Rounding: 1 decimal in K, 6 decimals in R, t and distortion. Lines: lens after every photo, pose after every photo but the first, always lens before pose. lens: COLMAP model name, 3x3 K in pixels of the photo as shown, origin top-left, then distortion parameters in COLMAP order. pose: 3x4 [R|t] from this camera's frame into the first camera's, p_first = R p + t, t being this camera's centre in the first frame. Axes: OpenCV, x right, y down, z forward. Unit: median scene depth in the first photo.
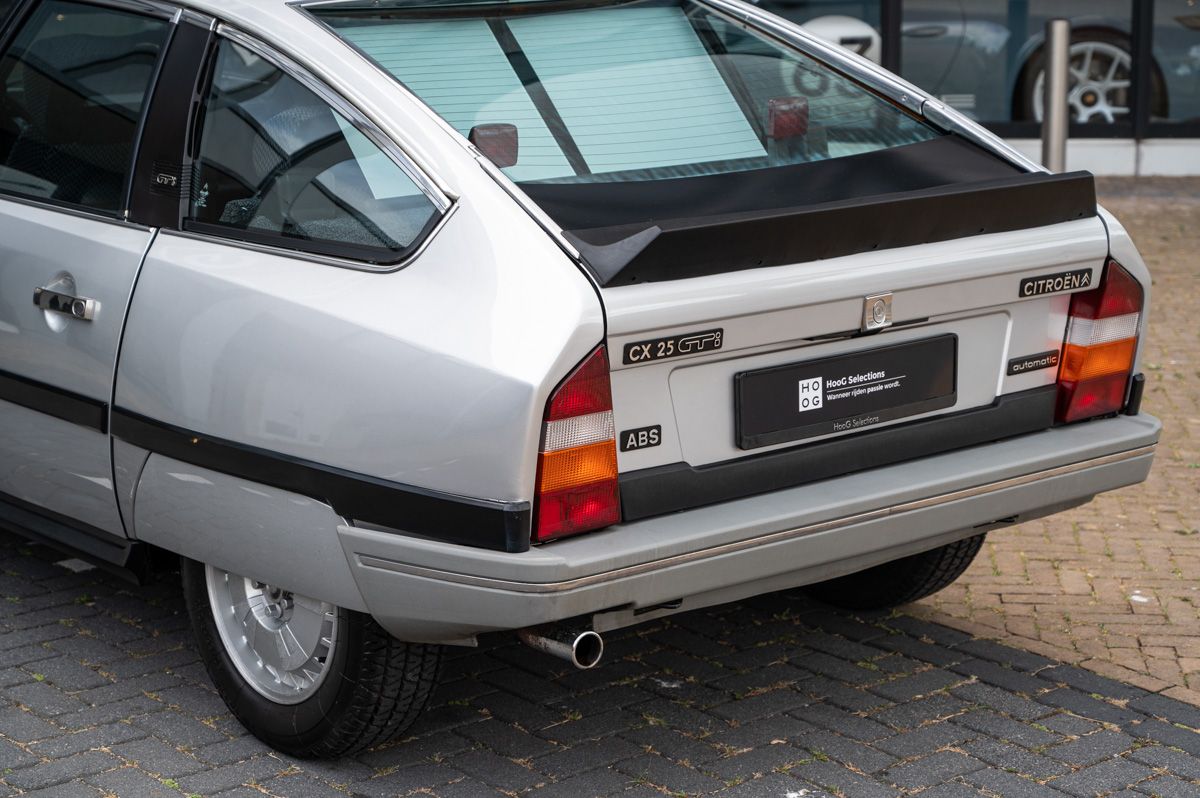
lens RADIAL K [[2523.2, 0, 600.0], [0, 2523.2, 399.0], [0, 0, 1]] dist [0.021935, 0.071514]
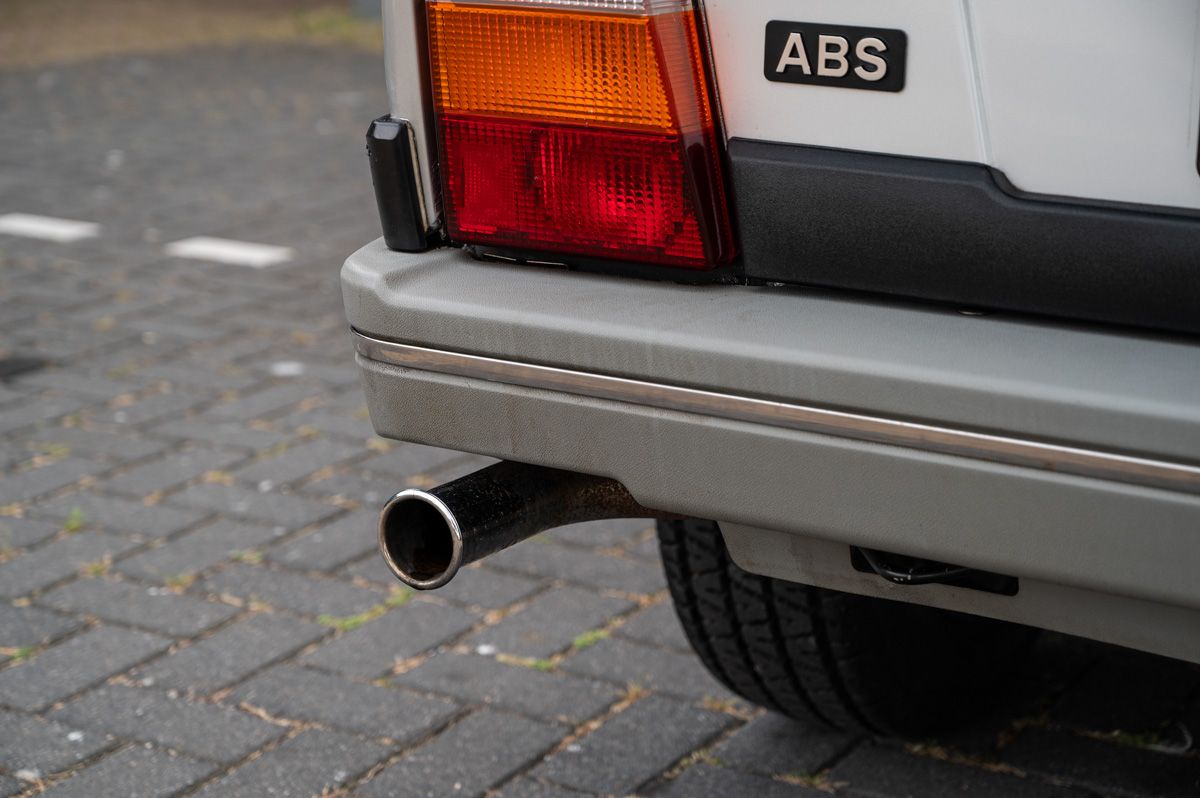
lens RADIAL K [[2425.3, 0, 600.0], [0, 2425.3, 399.0], [0, 0, 1]] dist [0.020605, 0.224009]
pose [[0.342854, 0.243013, -0.907412, 0.300896], [-0.208945, 0.961490, 0.178548, 0.007702], [0.915857, 0.128383, 0.380426, 0.805149]]
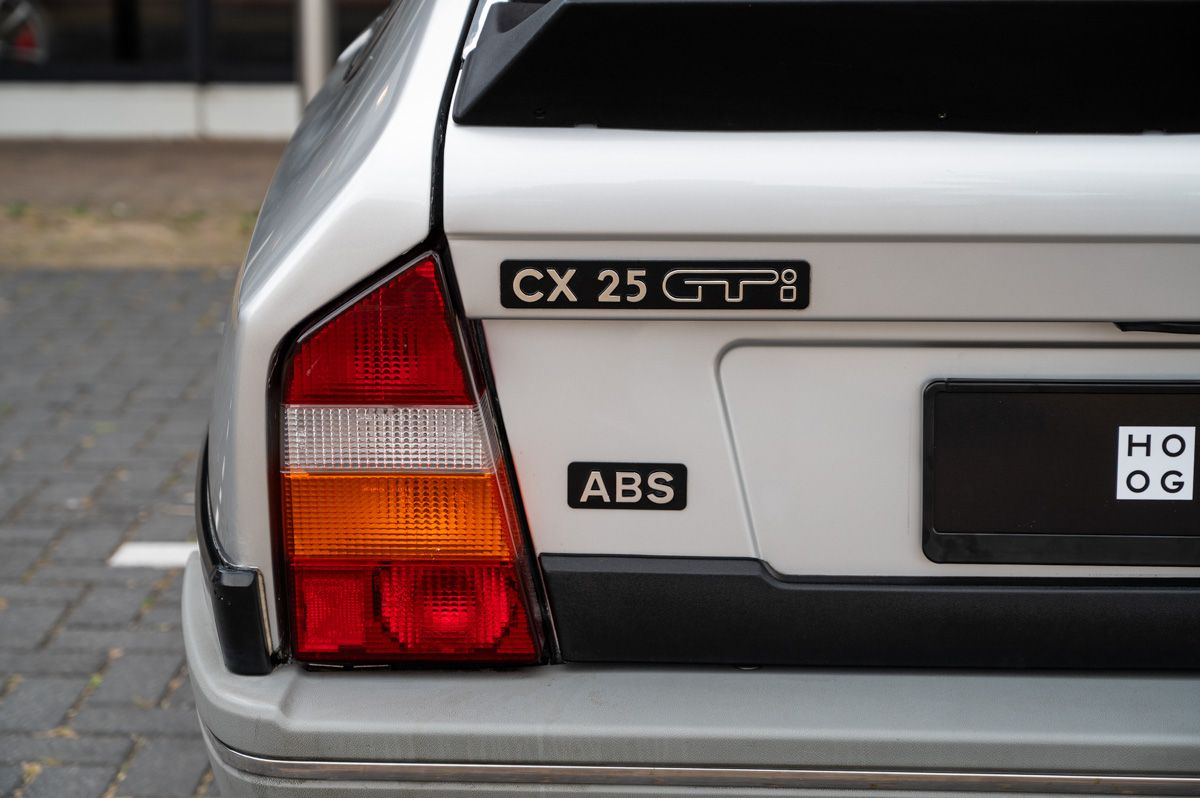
lens RADIAL K [[2575.0, 0, 584.0], [0, 2575.0, 399.2], [0, 0, 1]] dist [0.020000, 0.271686]
pose [[0.740430, 0.153769, -0.654308, 0.288315], [-0.141343, 0.987333, 0.072086, -0.029410], [0.657104, 0.039107, 0.752784, 0.618721]]
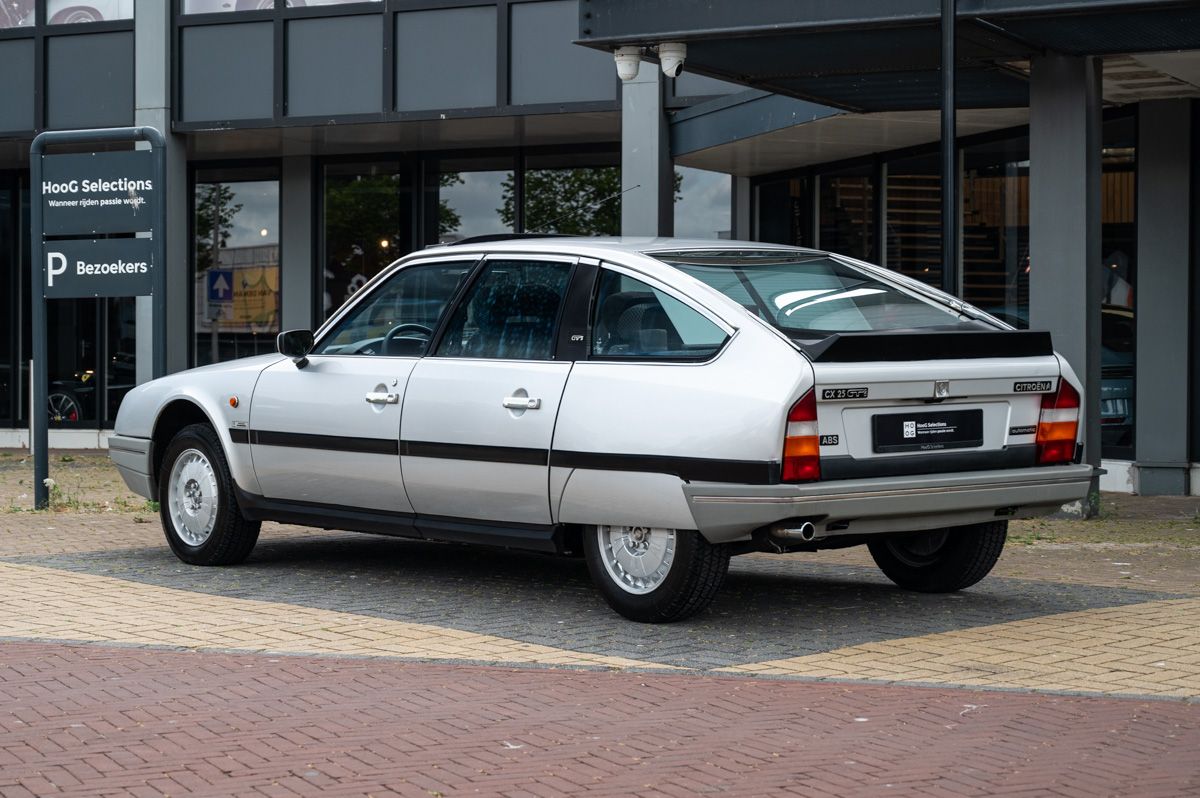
lens RADIAL K [[2575.0, 0, 584.0], [0, 2575.0, 399.2], [0, 0, 1]] dist [0.020000, 0.271686]
pose [[0.999713, -0.003502, -0.023720, -0.127860], [-0.000677, 0.984759, -0.173921, 0.332245], [0.023967, 0.173887, 0.984474, -1.038128]]
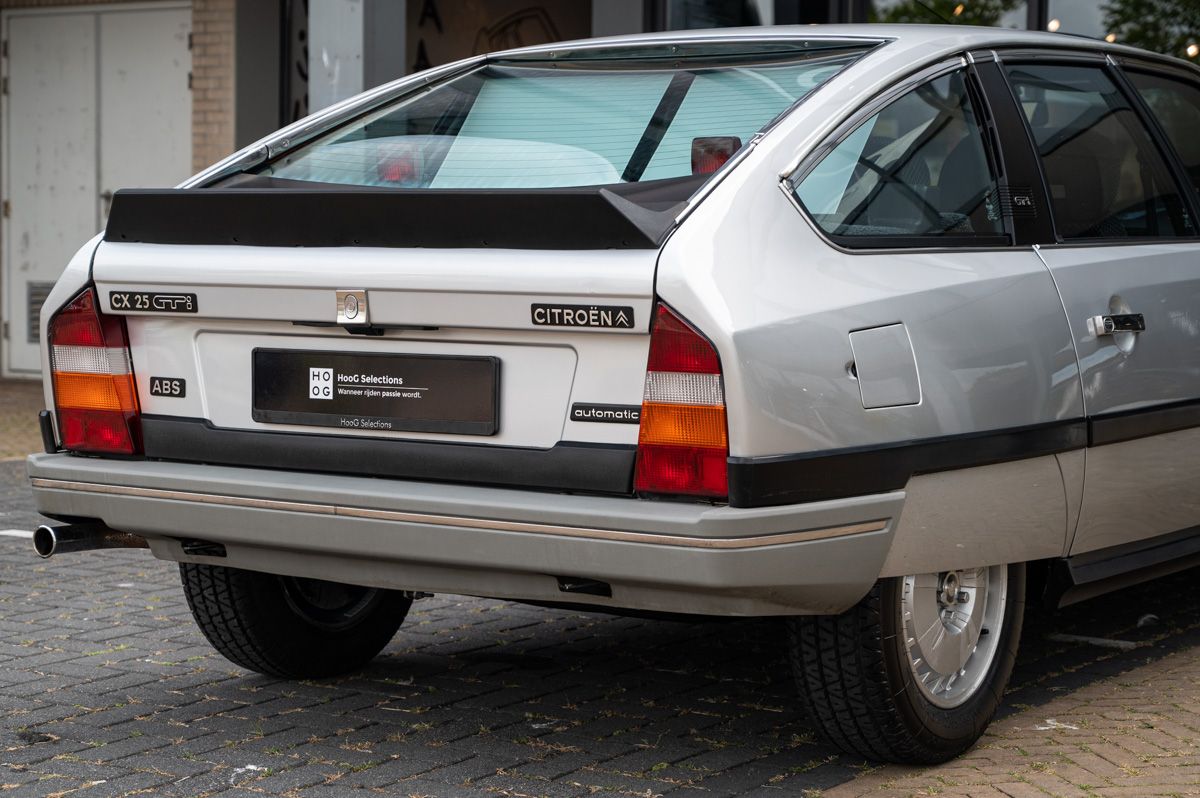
lens RADIAL K [[2523.2, 0, 600.0], [0, 2523.2, 399.0], [0, 0, 1]] dist [0.021935, 0.071514]
pose [[0.283984, 0.074757, -0.955910, 1.091234], [-0.208372, 0.977941, 0.014576, -0.034097], [0.935913, 0.195046, 0.293297, 0.805285]]
